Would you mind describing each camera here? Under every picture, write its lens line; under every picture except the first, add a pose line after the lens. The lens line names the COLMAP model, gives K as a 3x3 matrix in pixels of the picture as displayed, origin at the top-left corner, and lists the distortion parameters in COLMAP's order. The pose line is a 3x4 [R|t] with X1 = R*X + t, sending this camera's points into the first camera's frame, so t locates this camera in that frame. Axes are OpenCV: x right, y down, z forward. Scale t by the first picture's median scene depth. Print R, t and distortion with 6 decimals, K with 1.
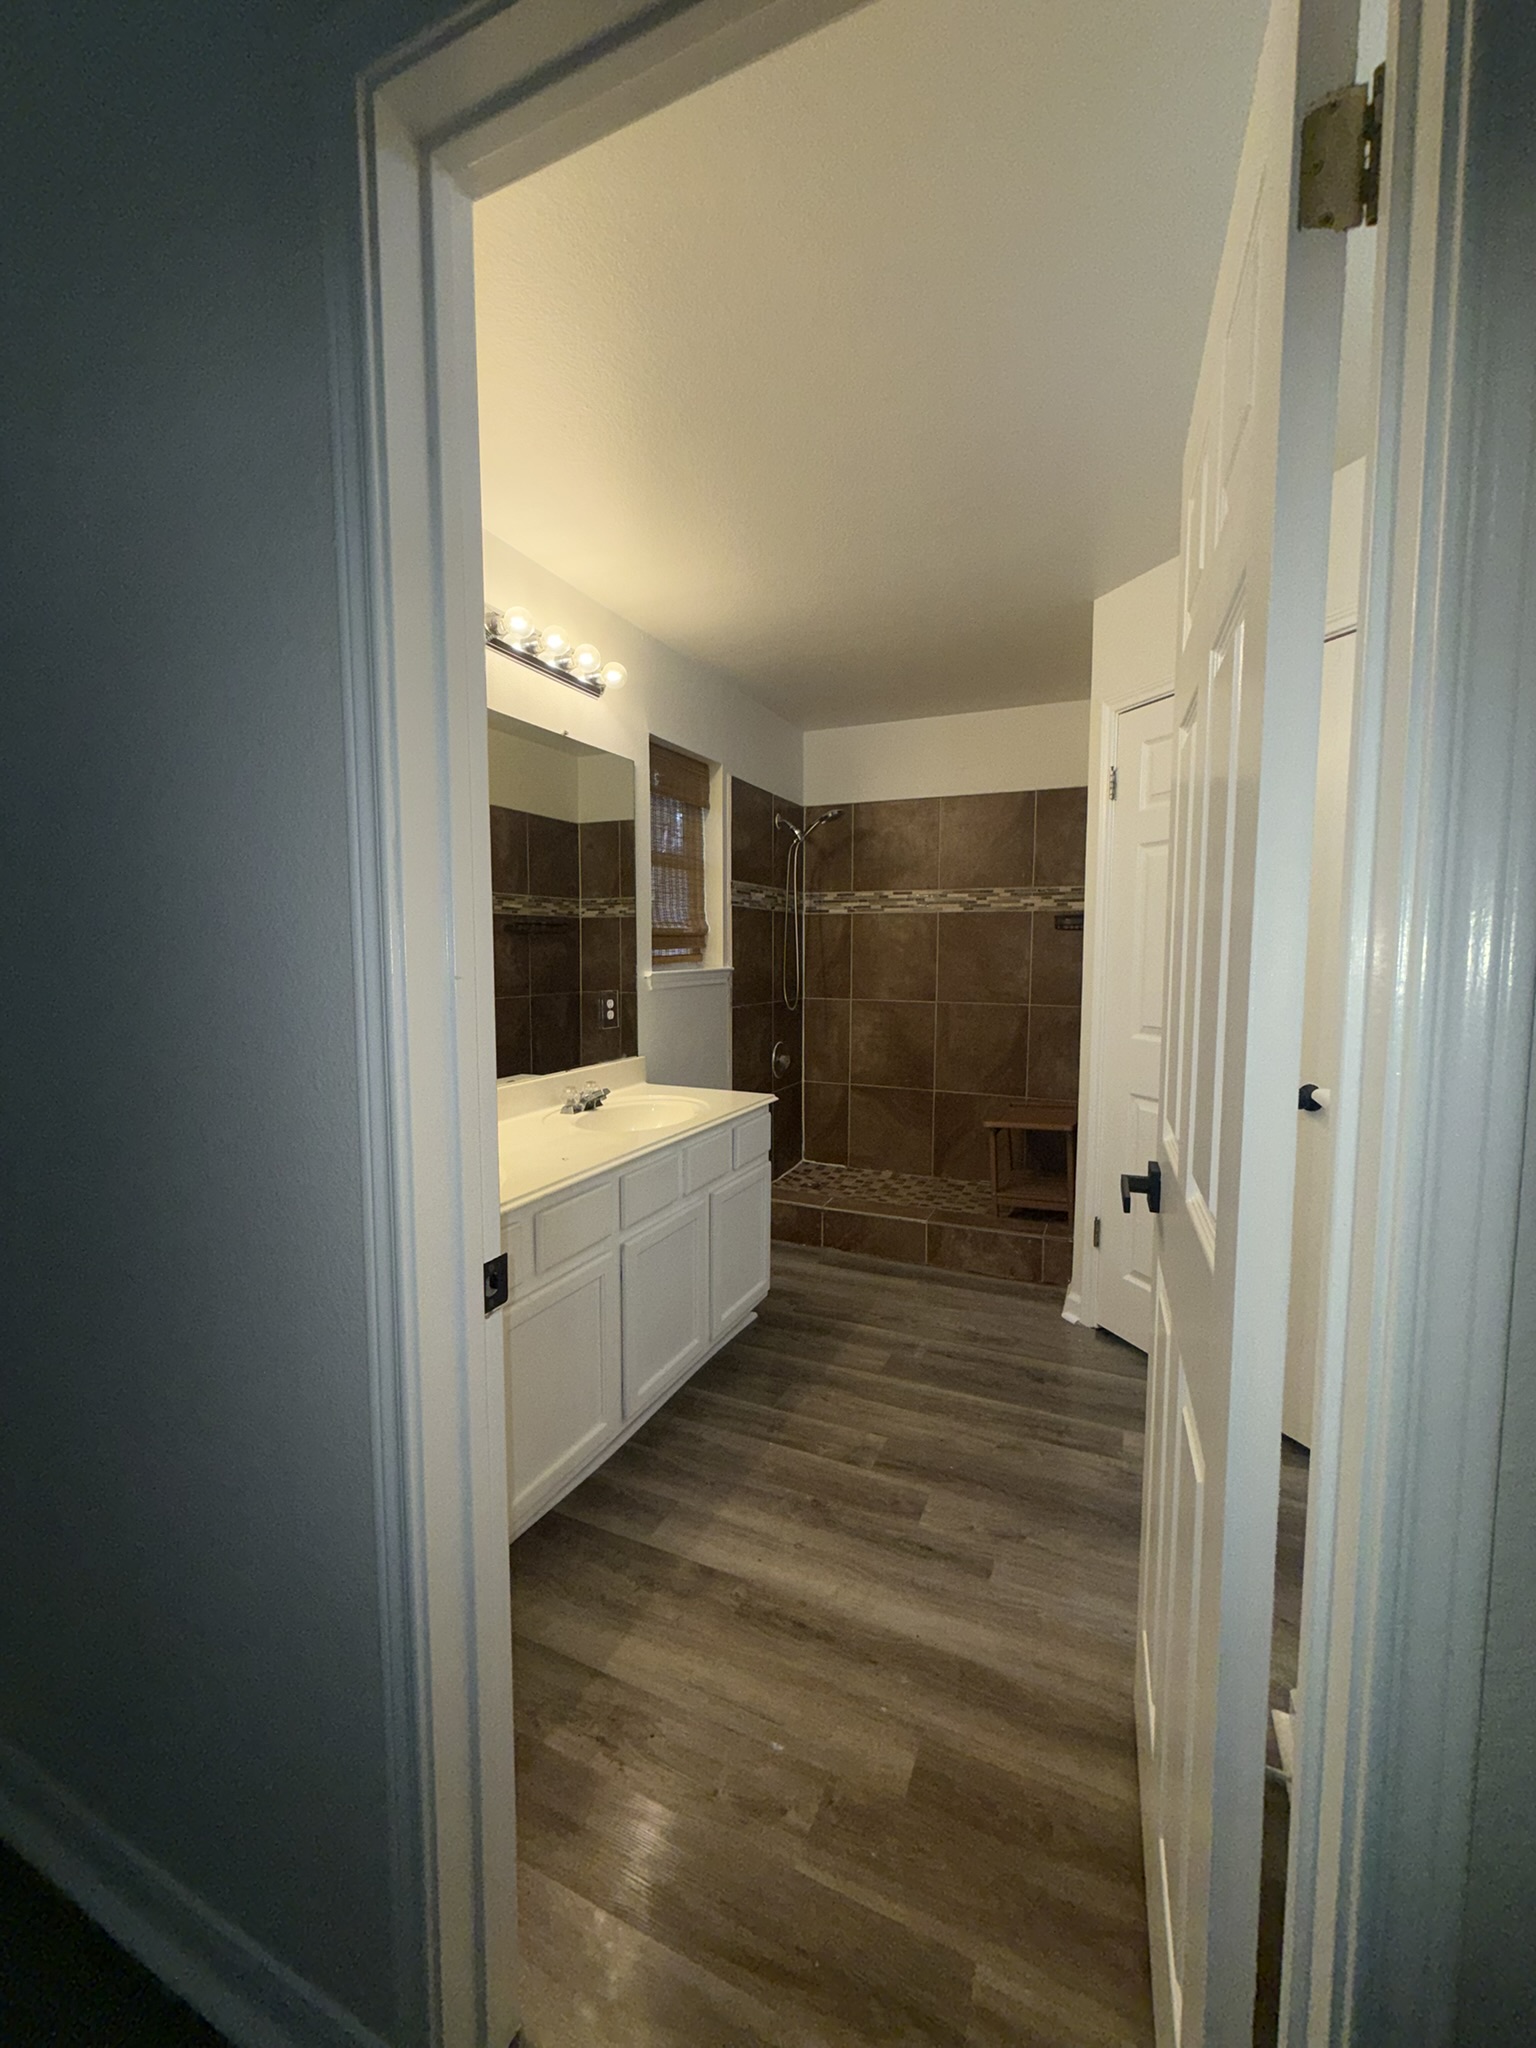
lens RADIAL K [[817.3, 0, 769.8], [0, 817.3, 1014.9], [0, 0, 1]] dist [-0.000286, -0.000197]
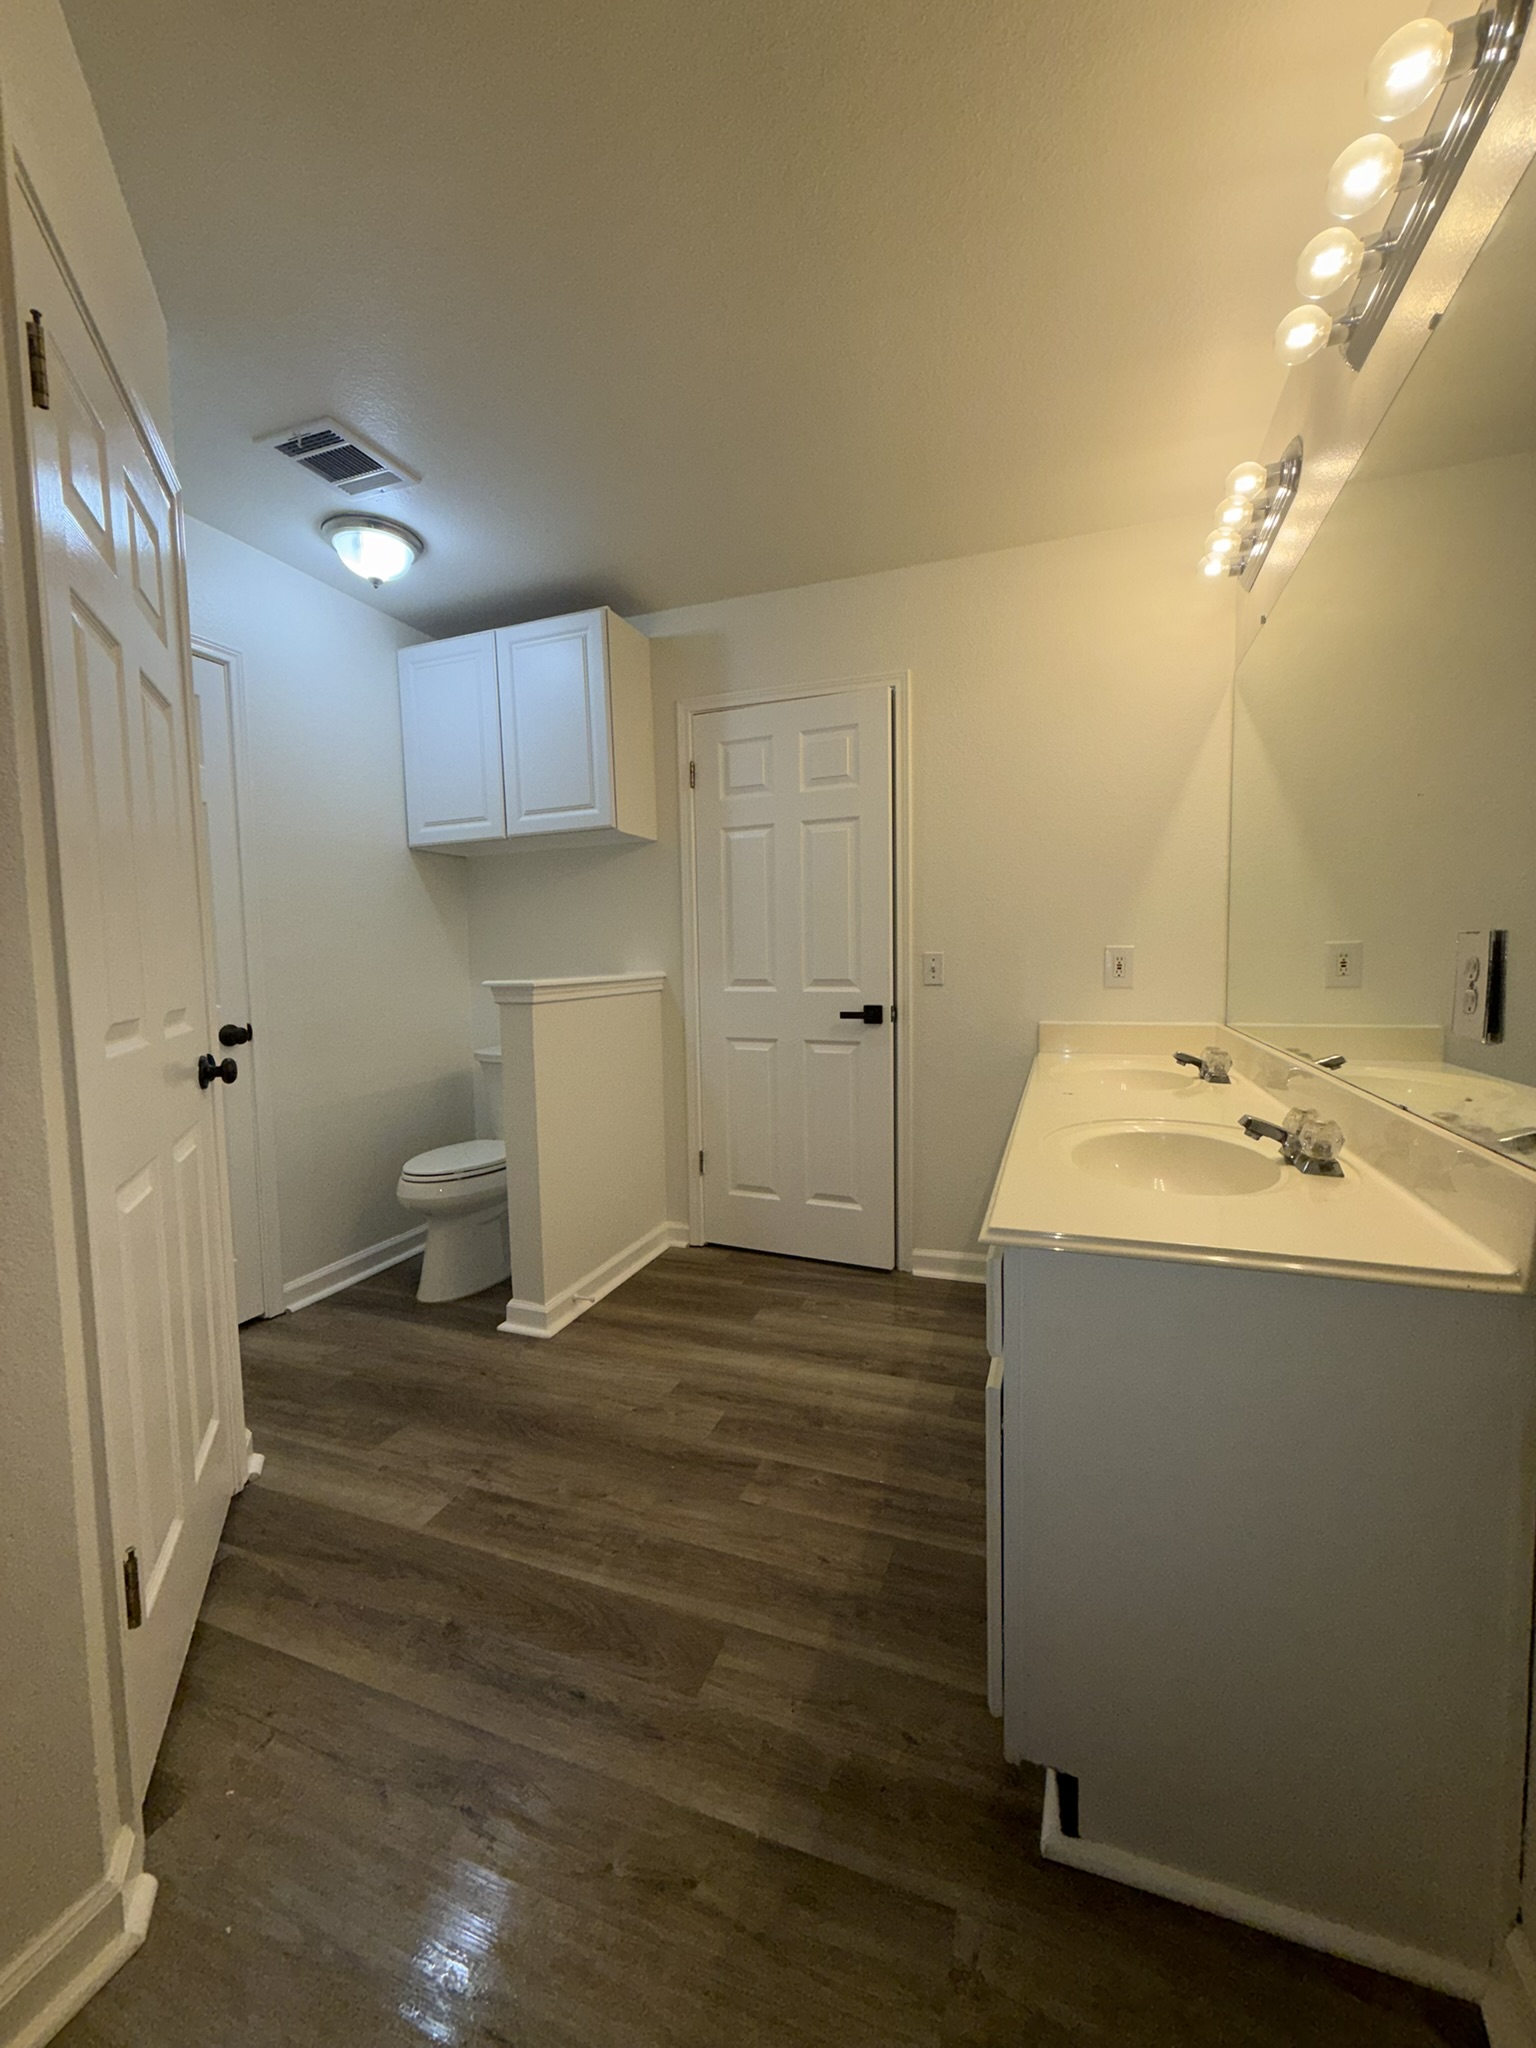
lens RADIAL K [[813.7, 0, 772.4], [0, 813.7, 1012.8], [0, 0, 1]] dist [0.000994, -0.000258]
pose [[-0.997061, 0.020306, -0.073871, 0.096204], [0.008953, 0.988510, 0.150891, -0.039194], [0.076086, 0.149786, -0.985787, 1.030118]]
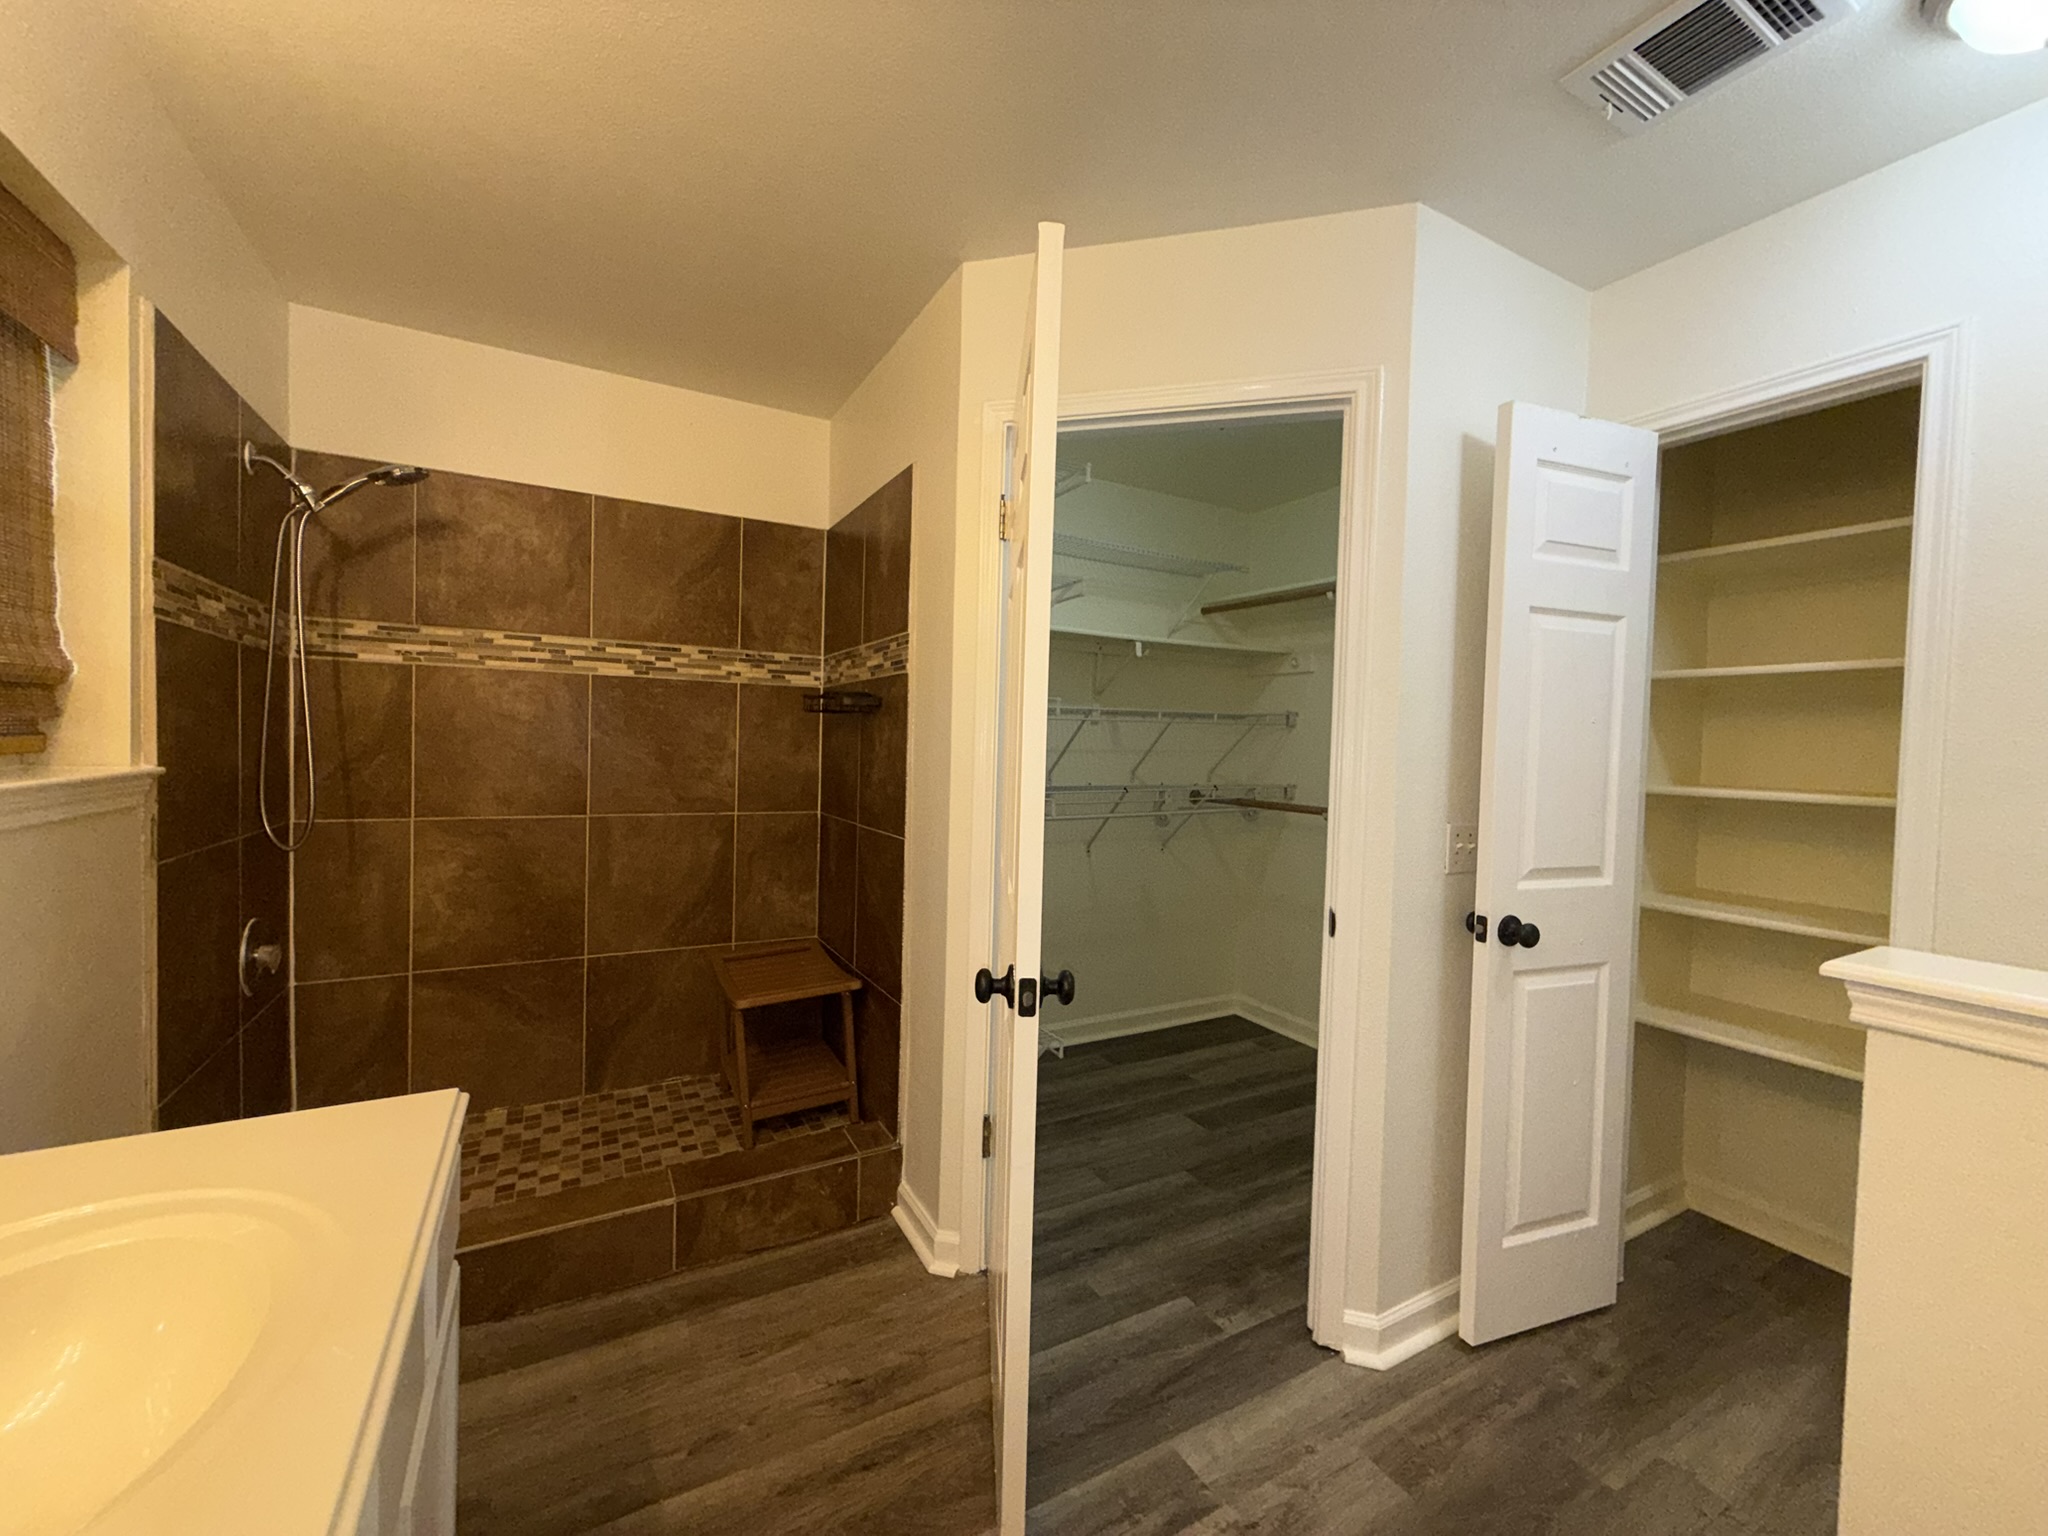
lens RADIAL K [[817.3, 0, 1017.5], [0, 817.3, 764.3], [0, 0, 1]] dist [-0.000286, -0.000197]
pose [[0.597769, -0.008895, 0.801619, -0.118186], [0.040338, 0.999006, -0.018995, -0.034620], [-0.800653, 0.043690, 0.597533, 0.407784]]
